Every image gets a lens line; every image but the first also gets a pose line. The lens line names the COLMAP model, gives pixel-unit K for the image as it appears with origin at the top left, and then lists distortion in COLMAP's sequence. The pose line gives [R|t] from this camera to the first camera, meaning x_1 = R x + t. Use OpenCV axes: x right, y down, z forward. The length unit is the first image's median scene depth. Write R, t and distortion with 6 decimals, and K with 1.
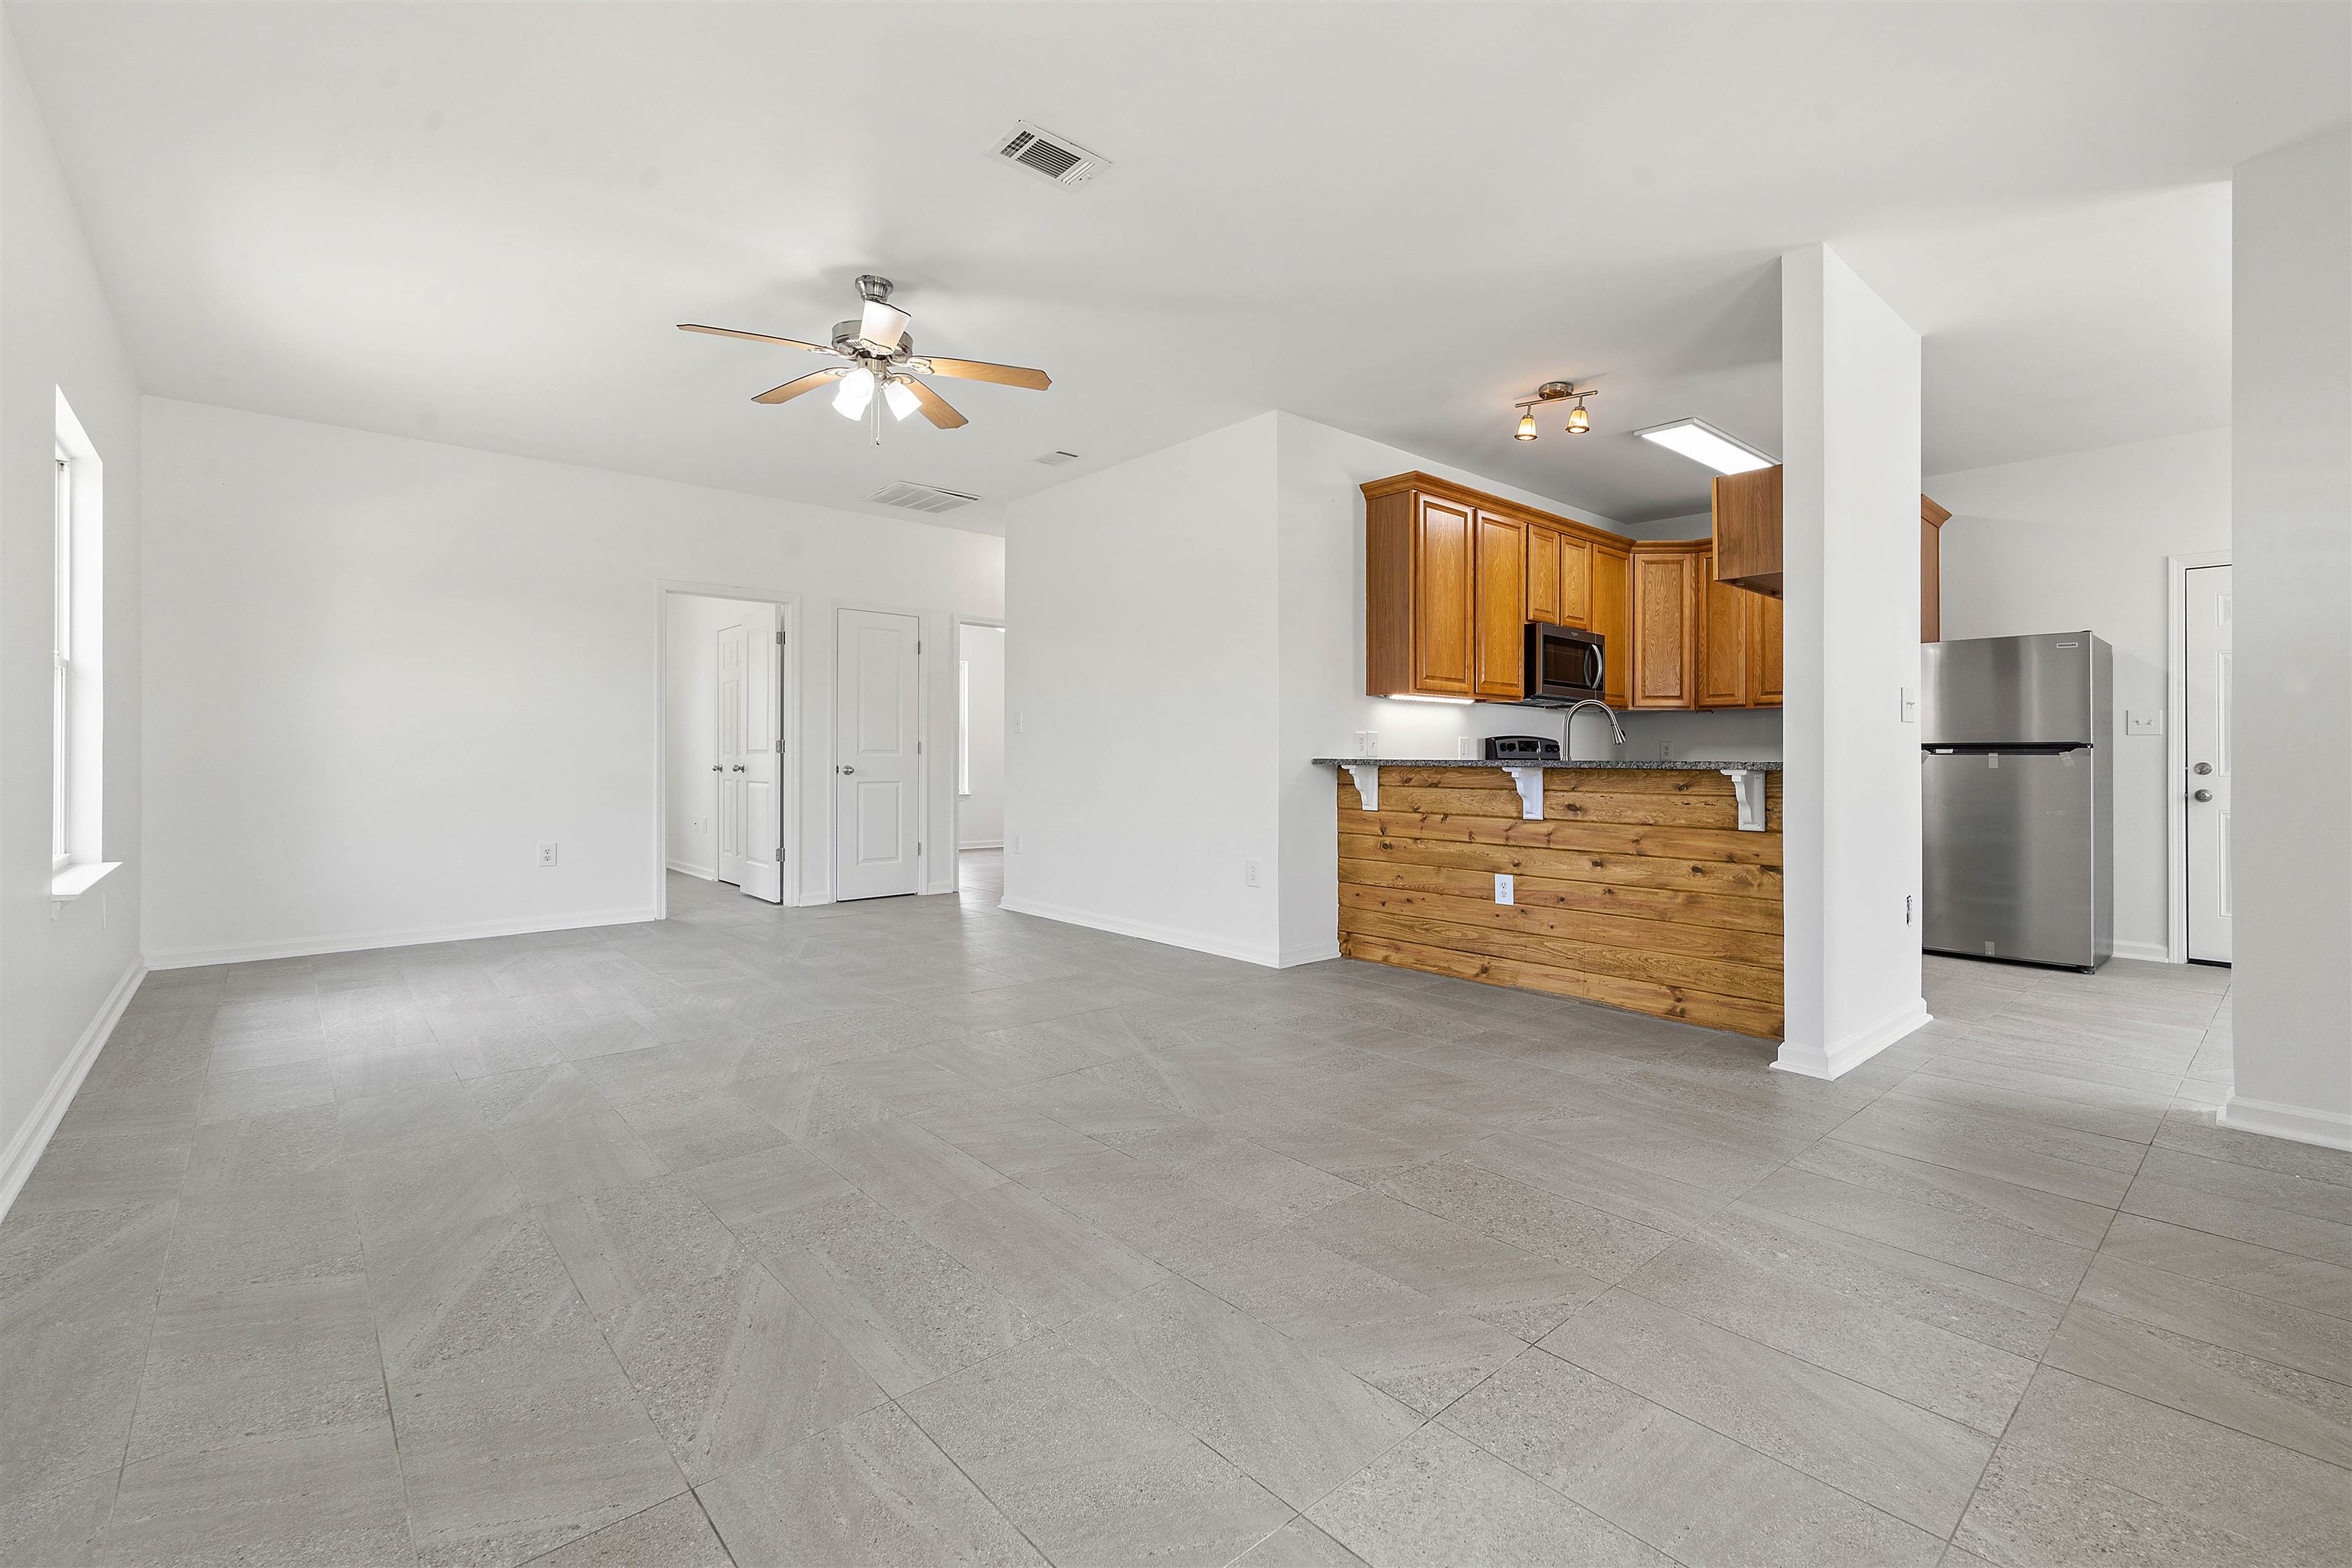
lens RADIAL K [[1024.5, 0, 1180.6], [0, 1024.5, 772.2], [0, 0, 1]] dist [-0.003278, 0.000203]
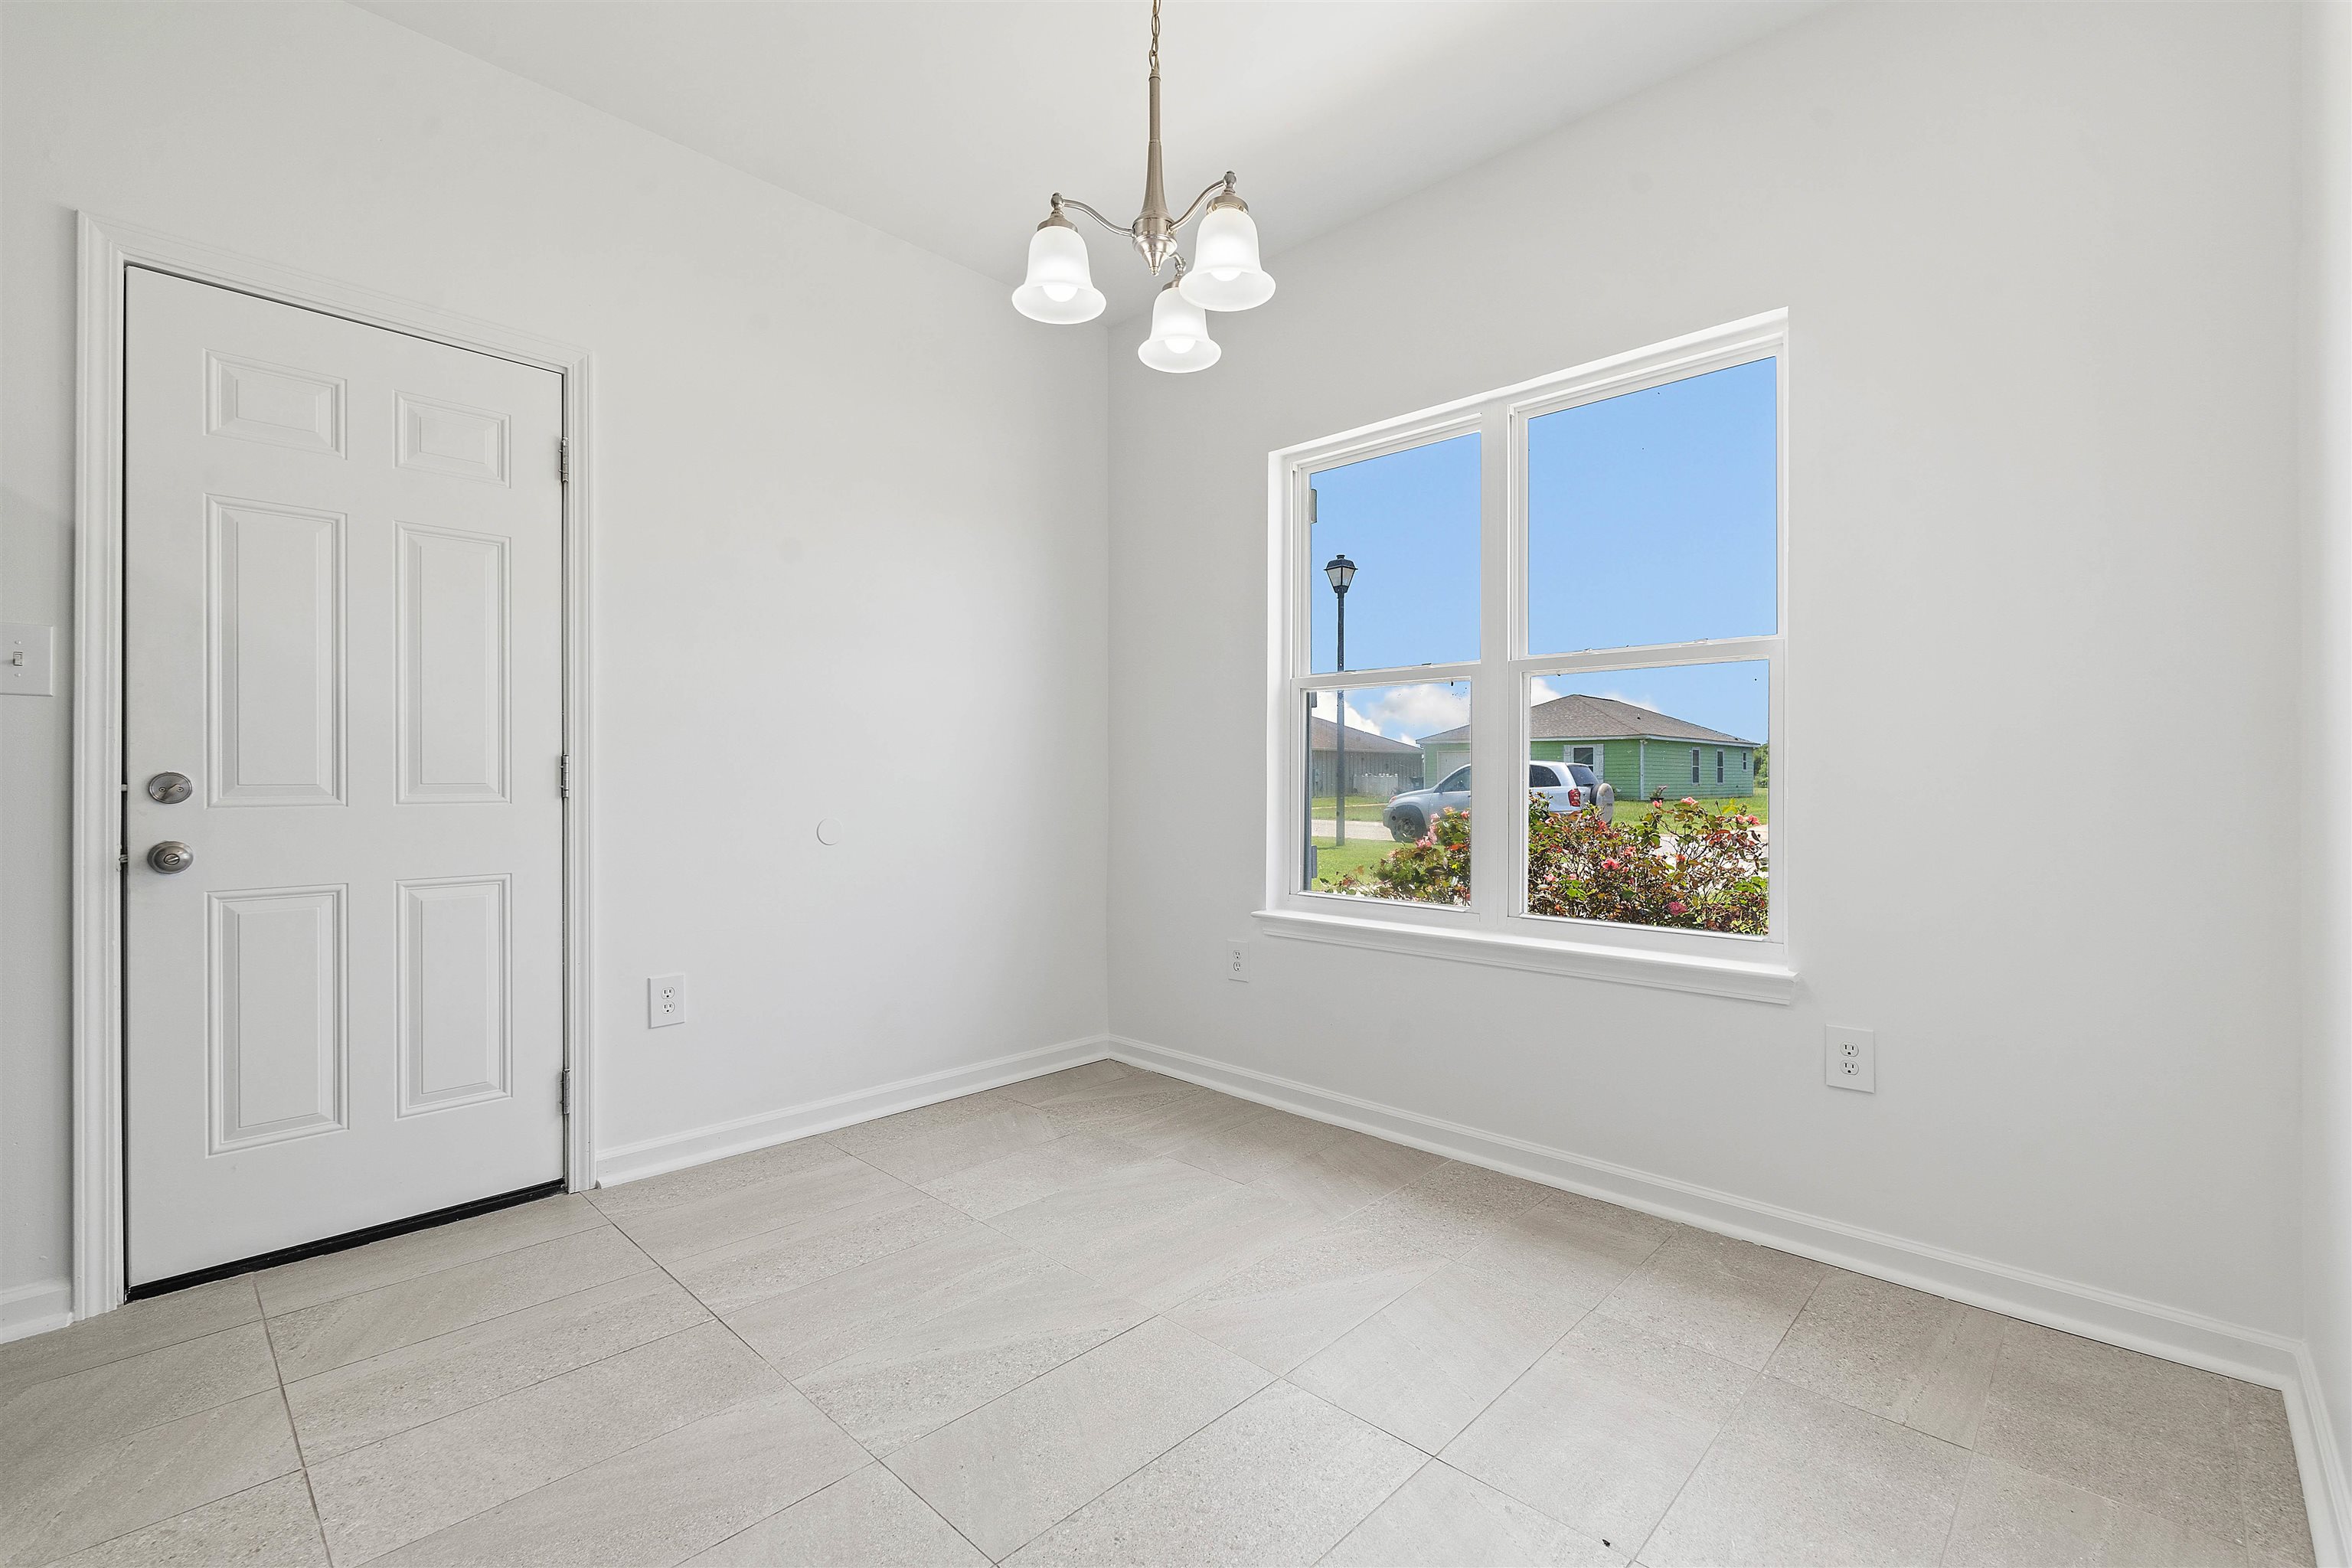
lens RADIAL K [[1024.5, 0, 1198.2], [0, 1024.5, 763.3], [0, 0, 1]] dist [-0.003278, 0.000203]
pose [[-0.035426, 0.002645, 0.999369, 0.590848], [-0.000369, 0.999996, -0.002659, -0.012086], [-0.999372, -0.000463, -0.035425, 0.614035]]
